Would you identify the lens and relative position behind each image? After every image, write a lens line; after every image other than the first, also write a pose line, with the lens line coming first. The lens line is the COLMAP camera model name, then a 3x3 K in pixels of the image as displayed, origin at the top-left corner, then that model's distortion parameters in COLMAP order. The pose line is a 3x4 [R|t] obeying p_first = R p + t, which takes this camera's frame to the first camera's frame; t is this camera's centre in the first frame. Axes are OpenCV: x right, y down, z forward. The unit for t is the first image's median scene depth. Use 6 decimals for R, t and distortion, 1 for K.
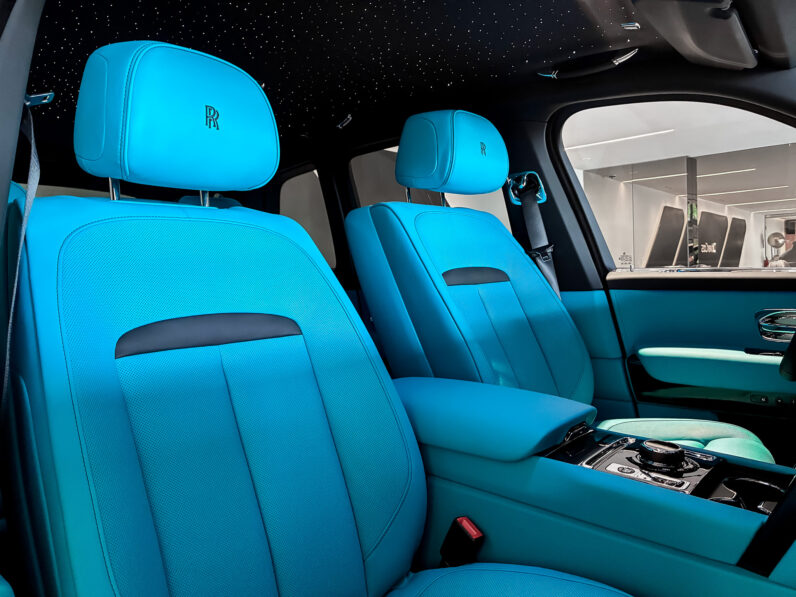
lens RADIAL K [[609.3, 0, 399.3], [0, 609.3, 299.4], [0, 0, 1]] dist [0.028584, -0.053693]
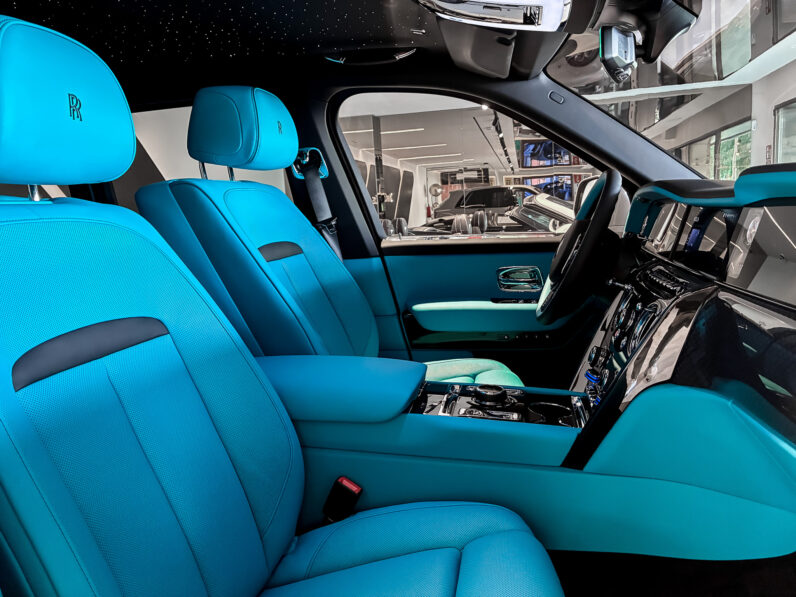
lens RADIAL K [[609.3, 0, 399.3], [0, 609.3, 299.4], [0, 0, 1]] dist [0.028584, -0.053693]
pose [[0.873124, -0.087028, 0.479668, -0.209924], [0.045068, 0.994132, 0.098333, -0.052133], [-0.485411, -0.064239, 0.871923, -0.013344]]
